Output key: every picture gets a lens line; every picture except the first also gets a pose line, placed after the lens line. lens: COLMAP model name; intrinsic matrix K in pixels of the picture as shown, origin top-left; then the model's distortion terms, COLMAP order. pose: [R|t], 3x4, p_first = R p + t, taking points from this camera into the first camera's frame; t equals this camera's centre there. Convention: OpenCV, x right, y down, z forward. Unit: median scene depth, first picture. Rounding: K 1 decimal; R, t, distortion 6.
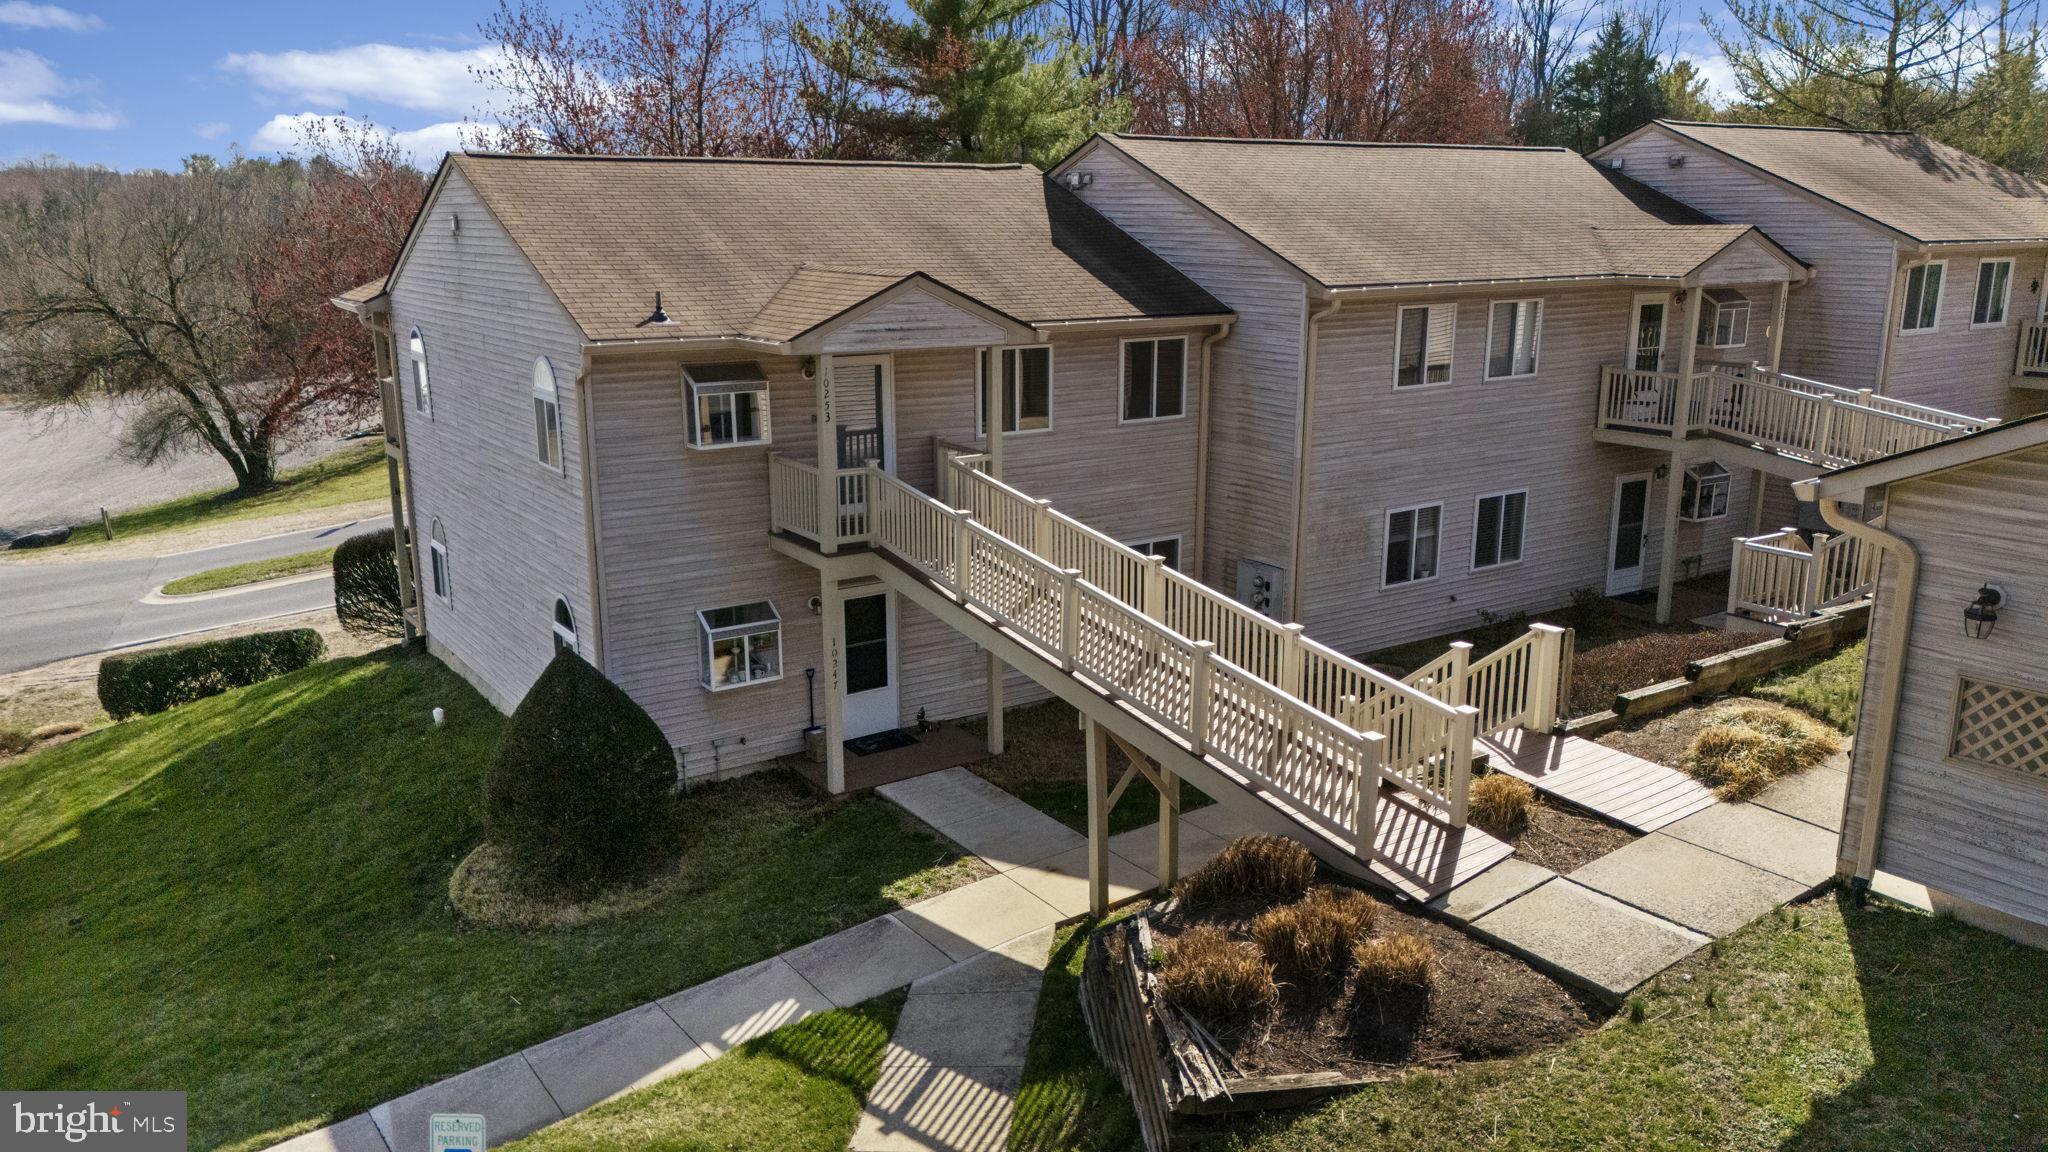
lens RADIAL K [[1505.1, 0, 1024.0], [0, 1505.1, 577.2], [0, 0, 1]] dist [0.068411, -0.072295]
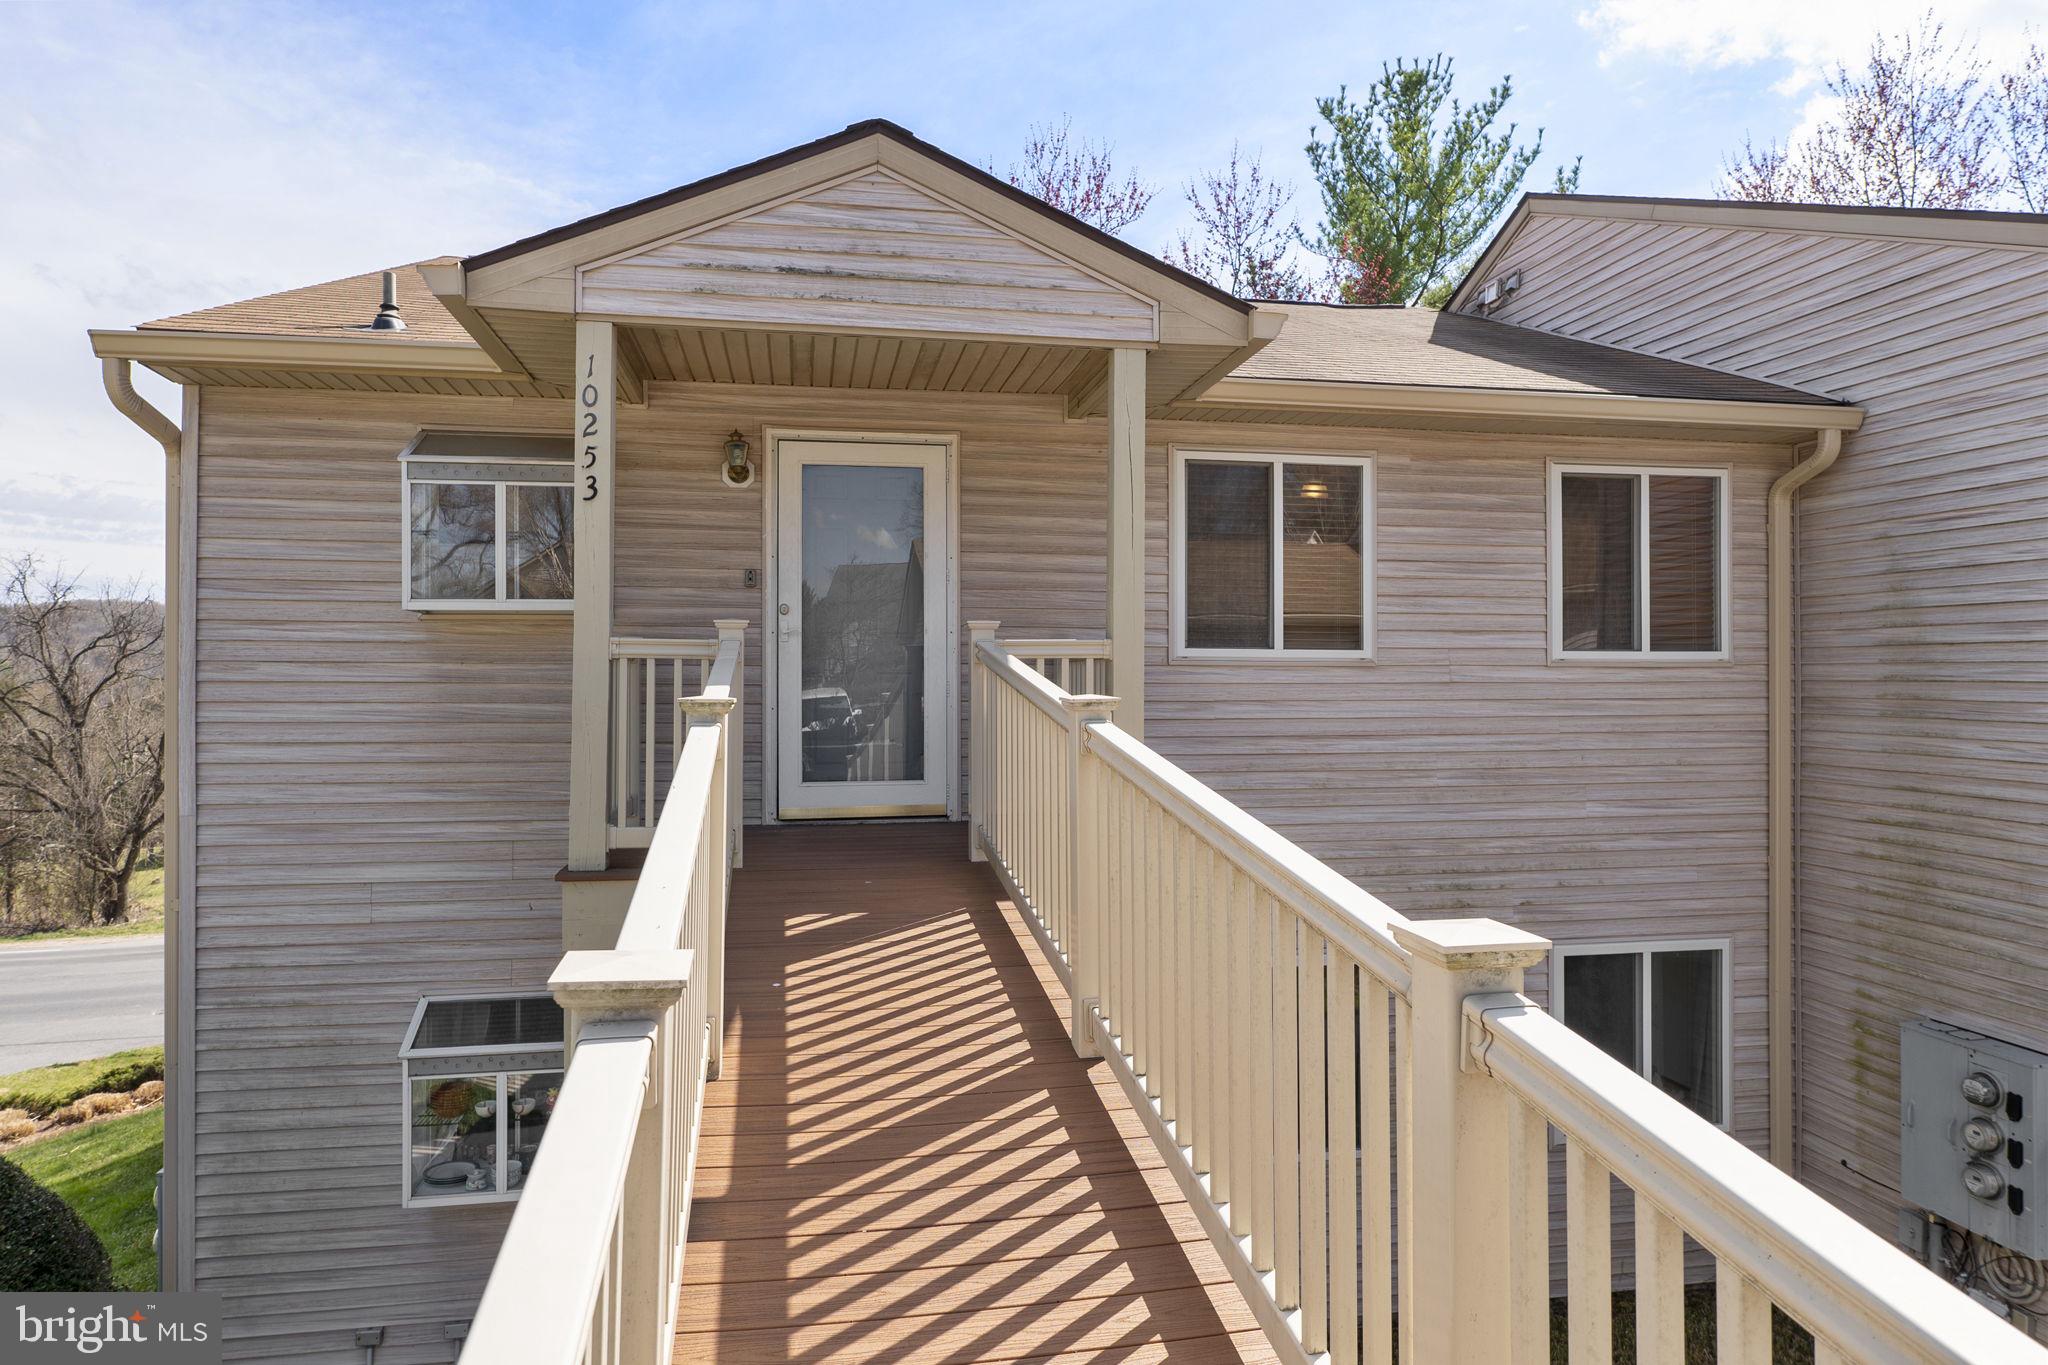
lens RADIAL K [[1219.9, 0, 1011.3], [0, 1219.9, 674.7], [0, 0, 1]] dist [-0.016085, 0.008025]
pose [[0.908315, -0.004536, -0.418262, 0.080260], [-0.098024, 0.969788, -0.223390, -0.006494], [0.406638, 0.243908, 0.880428, 0.748740]]
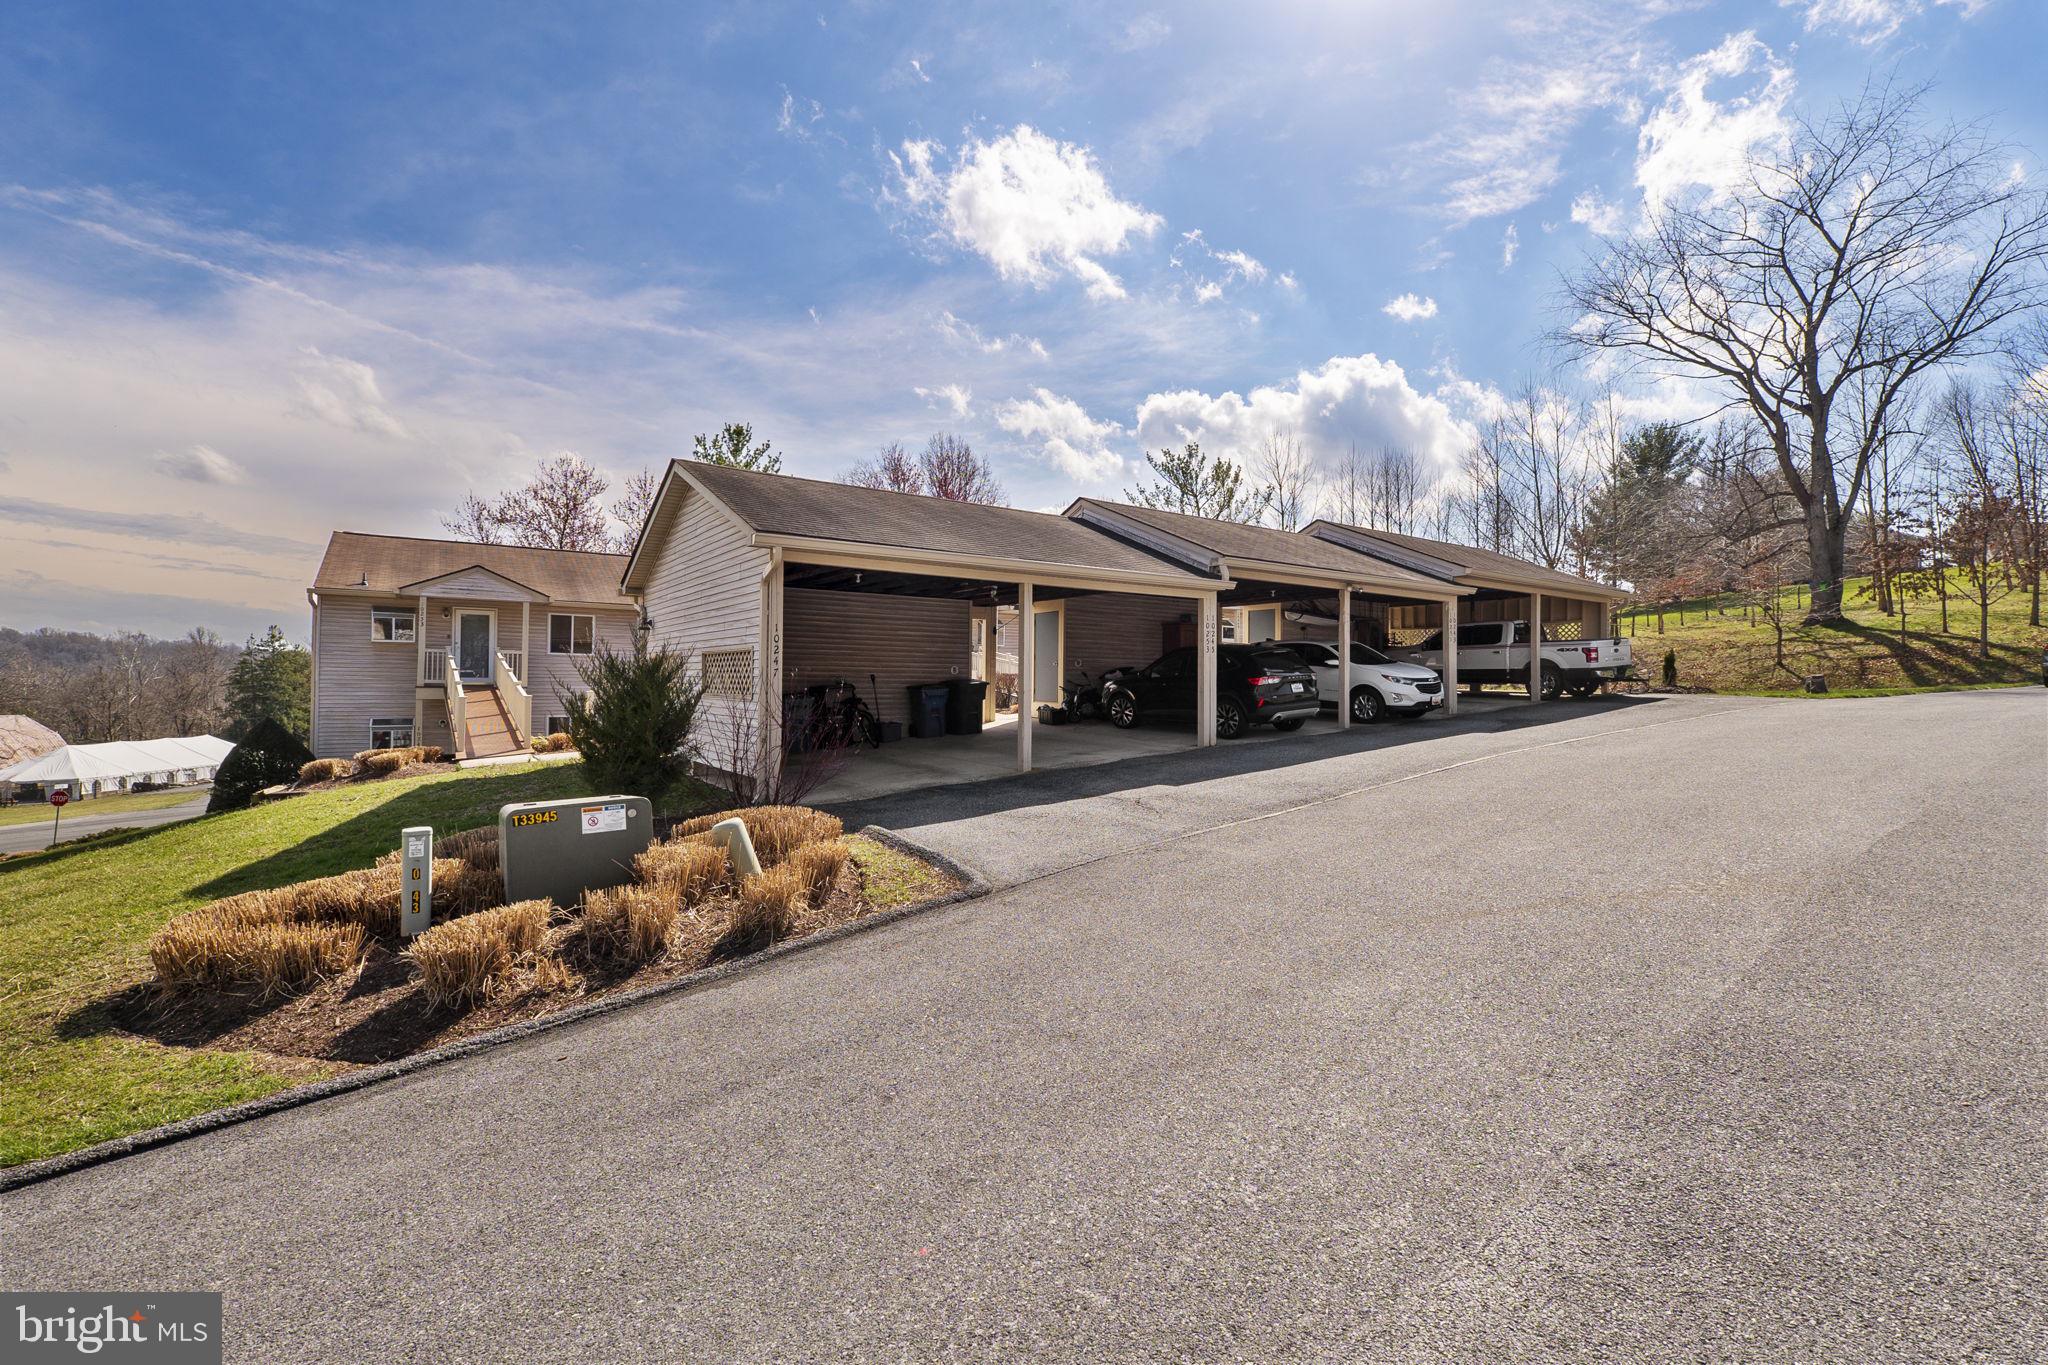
lens RADIAL K [[863.1, 0, 1018.0], [0, 863.1, 669.0], [0, 0, 1]] dist [0.000955, -0.000002]
pose [[0.999914, 0.009815, -0.008663, 0.723631], [-0.011658, 0.968652, -0.248147, 0.251184], [0.005956, 0.248227, 0.968684, -0.208450]]
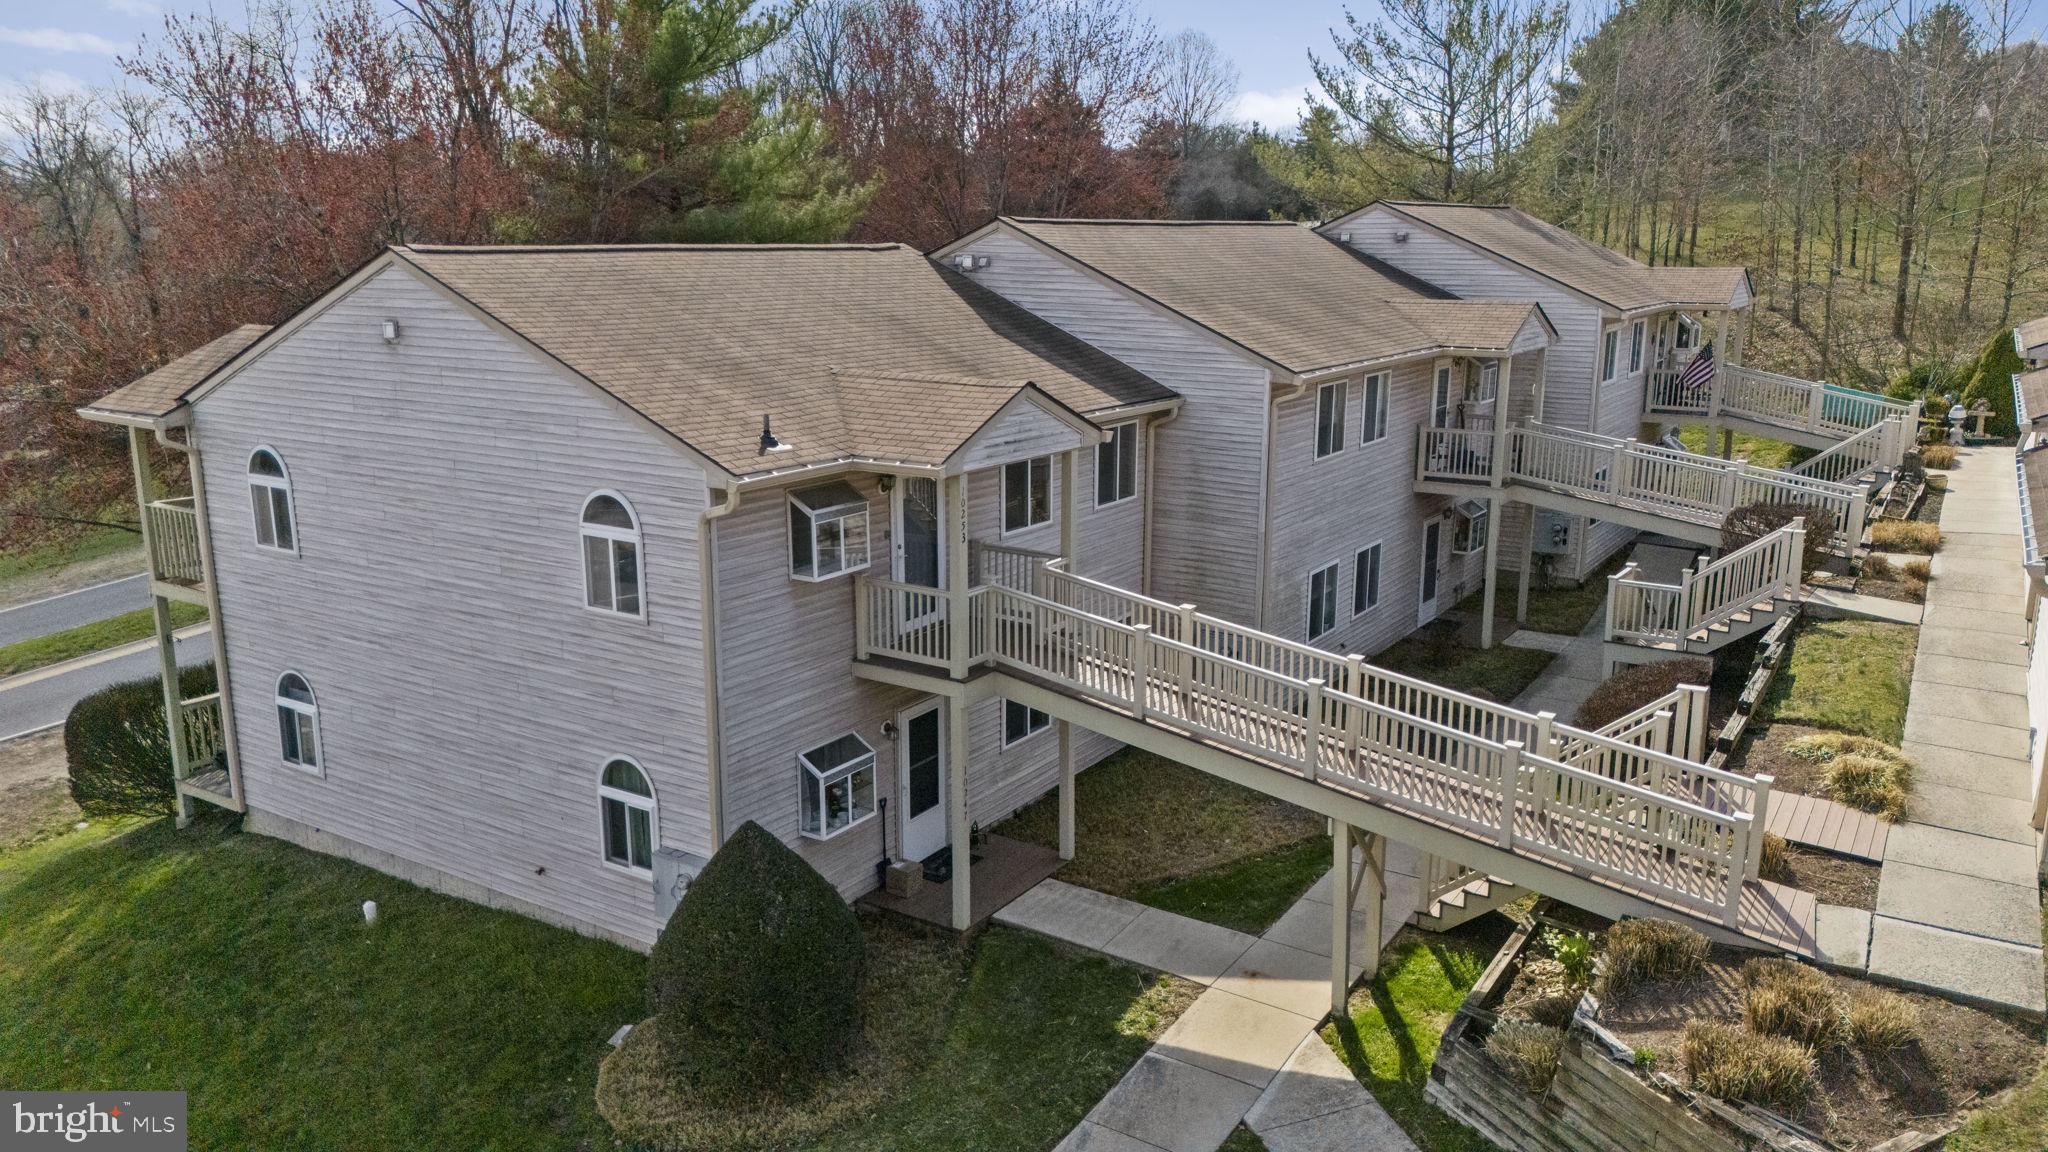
lens RADIAL K [[1505.1, 0, 1020.7], [0, 1505.1, 569.9], [0, 0, 1]] dist [0.068411, -0.072295]
pose [[0.923862, -0.080967, 0.374064, -0.428351], [0.087098, 0.996200, 0.000516, -0.078809], [-0.372685, 0.032103, 0.927403, 0.100002]]
